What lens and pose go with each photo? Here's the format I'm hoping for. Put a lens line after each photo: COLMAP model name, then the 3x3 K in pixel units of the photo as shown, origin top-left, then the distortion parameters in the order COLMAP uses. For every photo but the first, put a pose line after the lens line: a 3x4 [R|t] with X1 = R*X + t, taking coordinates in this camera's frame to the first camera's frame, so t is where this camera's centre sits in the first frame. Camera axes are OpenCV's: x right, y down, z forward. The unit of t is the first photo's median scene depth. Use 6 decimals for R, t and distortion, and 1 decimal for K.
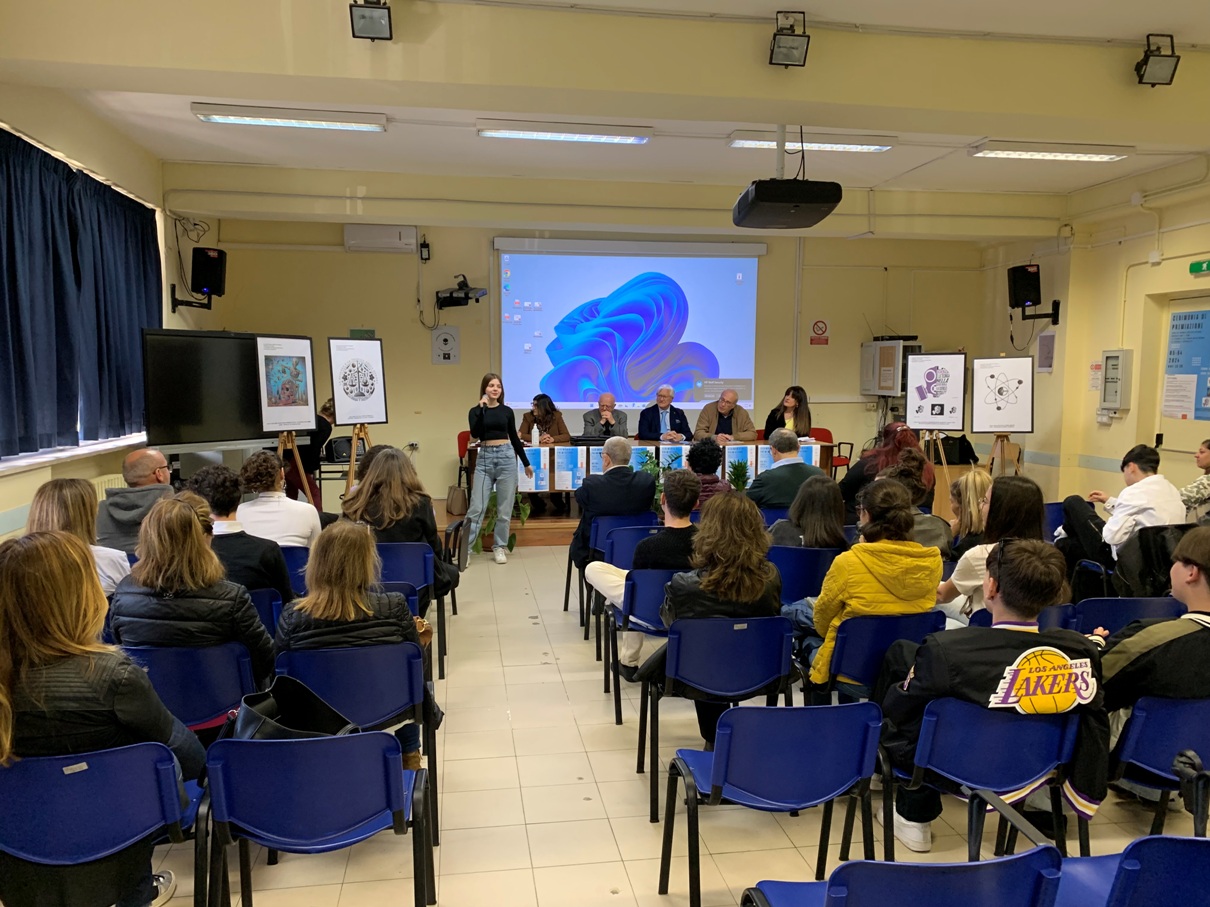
lens RADIAL K [[934.6, 0, 593.9], [0, 934.6, 458.9], [0, 0, 1]] dist [0.038140, -0.041906]
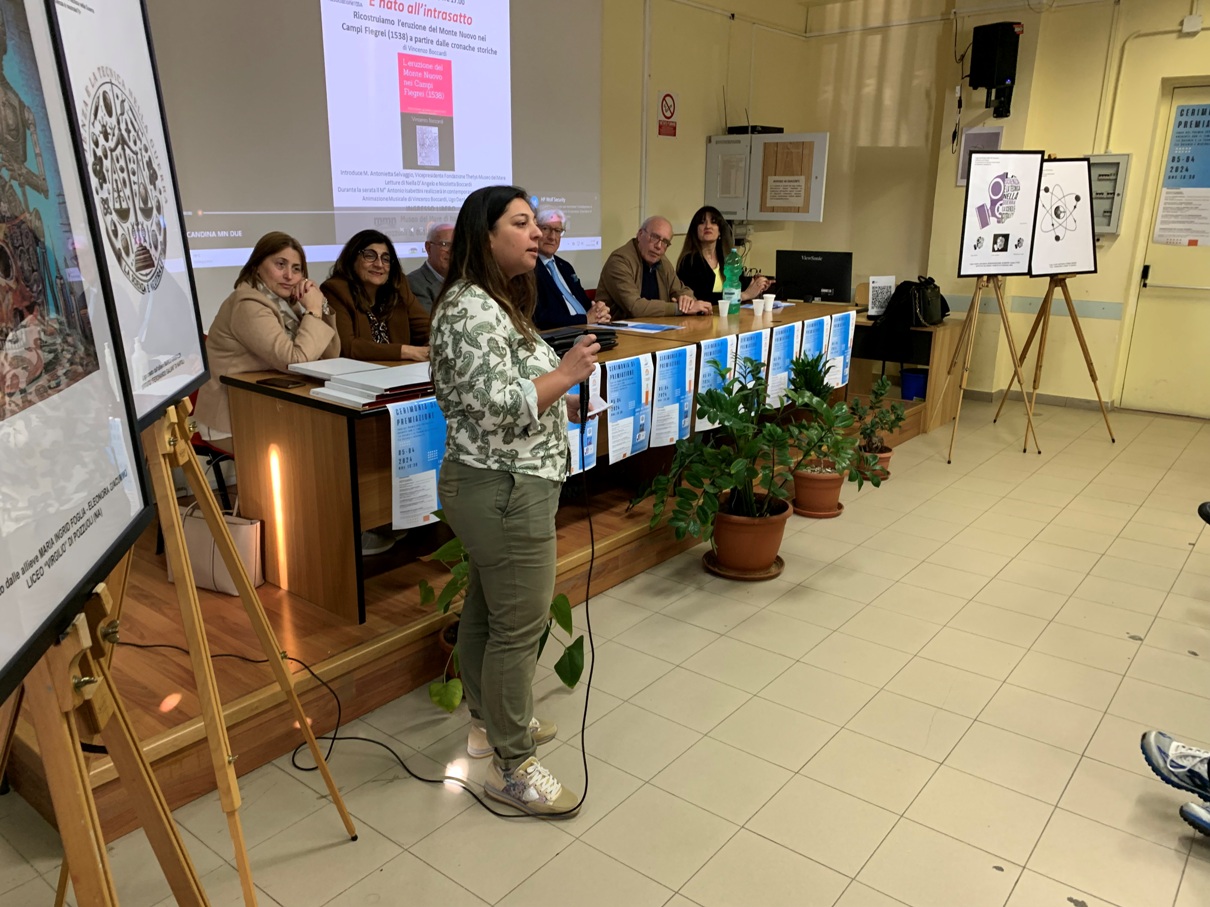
lens RADIAL K [[934.6, 0, 595.7], [0, 934.6, 467.7], [0, 0, 1]] dist [0.038140, -0.041906]
pose [[0.730816, -0.186614, 0.656570, -0.287587], [0.057404, 0.975297, 0.213309, -0.055433], [-0.680157, -0.118200, 0.723475, 0.703197]]
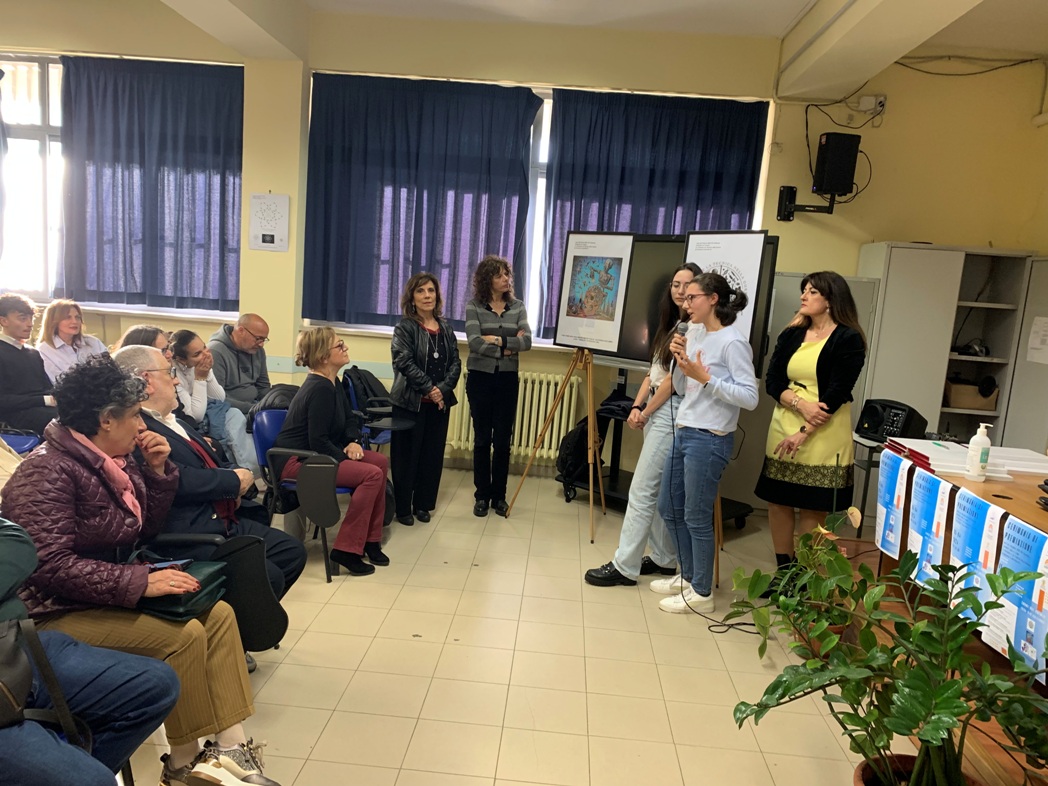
lens RADIAL K [[809.5, 0, 525.0], [0, 809.5, 397.3], [0, 0, 1]] dist [0.038140, -0.041906]
pose [[-0.193462, 0.120044, -0.973736, 0.311220], [-0.157450, 0.975824, 0.151583, -0.070915], [0.968391, 0.182640, -0.169884, 0.878777]]
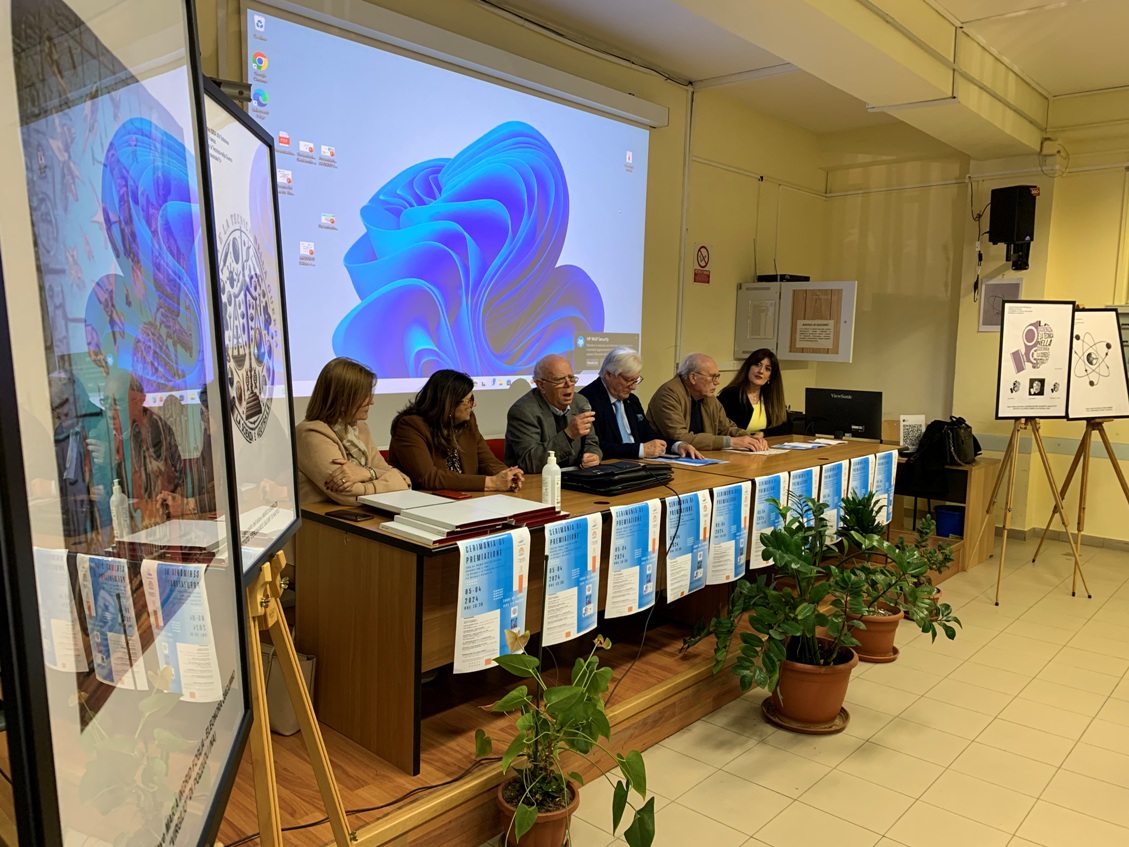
lens RADIAL K [[872.1, 0, 556.4], [0, 872.1, 424.2], [0, 0, 1]] dist [0.038140, -0.041906]
pose [[0.768701, -0.052234, 0.637472, -0.284406], [0.037860, 0.998628, 0.036173, -0.061229], [-0.638487, -0.003672, 0.769624, 0.740383]]
